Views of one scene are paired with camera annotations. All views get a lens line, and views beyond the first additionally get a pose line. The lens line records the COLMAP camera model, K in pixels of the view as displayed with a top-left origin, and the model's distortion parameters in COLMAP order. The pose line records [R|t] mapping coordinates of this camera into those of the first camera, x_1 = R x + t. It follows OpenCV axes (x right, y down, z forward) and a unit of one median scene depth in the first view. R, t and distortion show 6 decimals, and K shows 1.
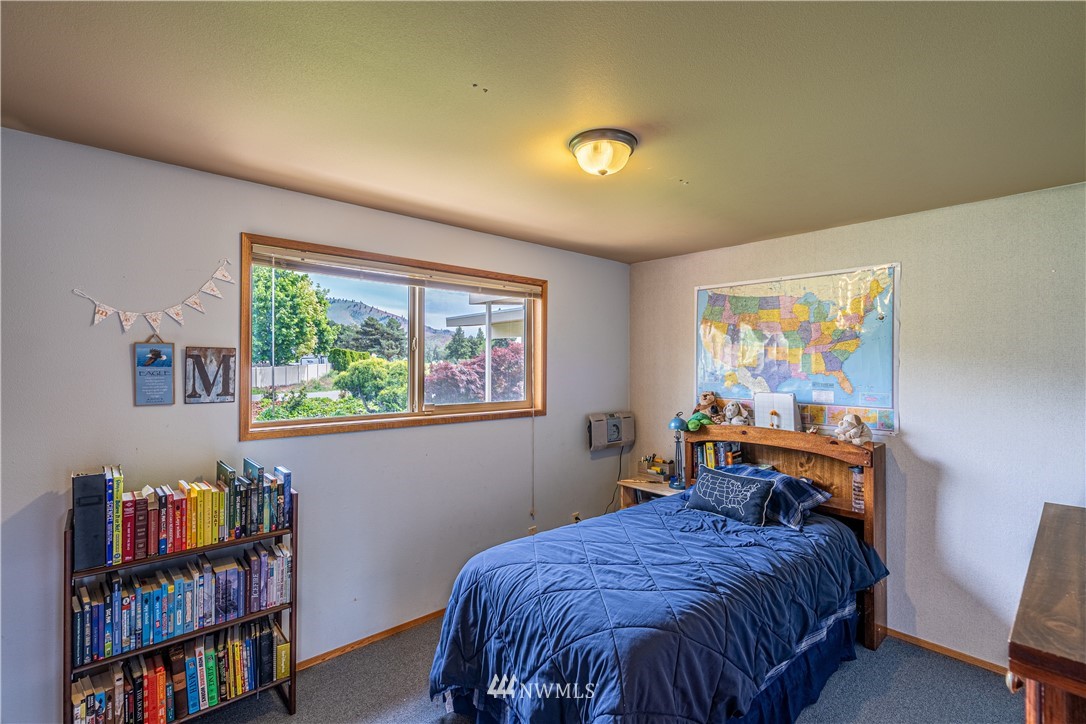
lens RADIAL K [[503.8, 0, 551.7], [0, 503.8, 365.1], [0, 0, 1]] dist [-0.010948, 0.006175]
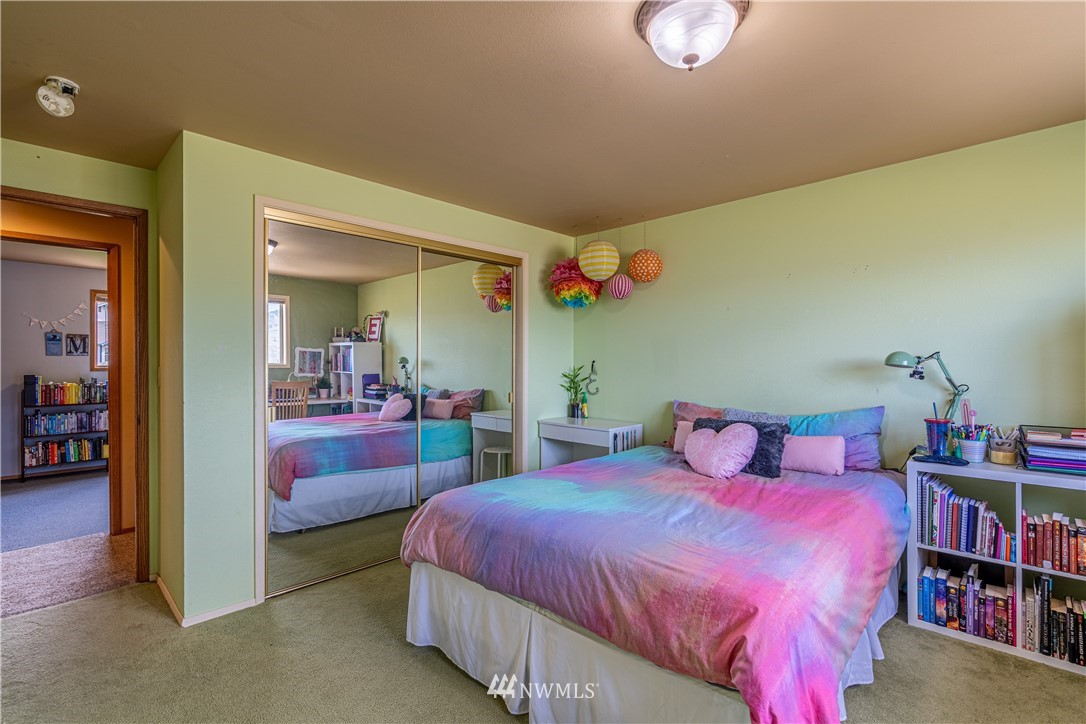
lens RADIAL K [[503.8, 0, 538.1], [0, 503.8, 363.1], [0, 0, 1]] dist [-0.010948, 0.006175]
pose [[0.997689, -0.003908, 0.067831, 1.701405], [0.003798, 0.999991, 0.001747, 0.131959], [-0.067837, -0.001485, 0.997695, -1.957906]]
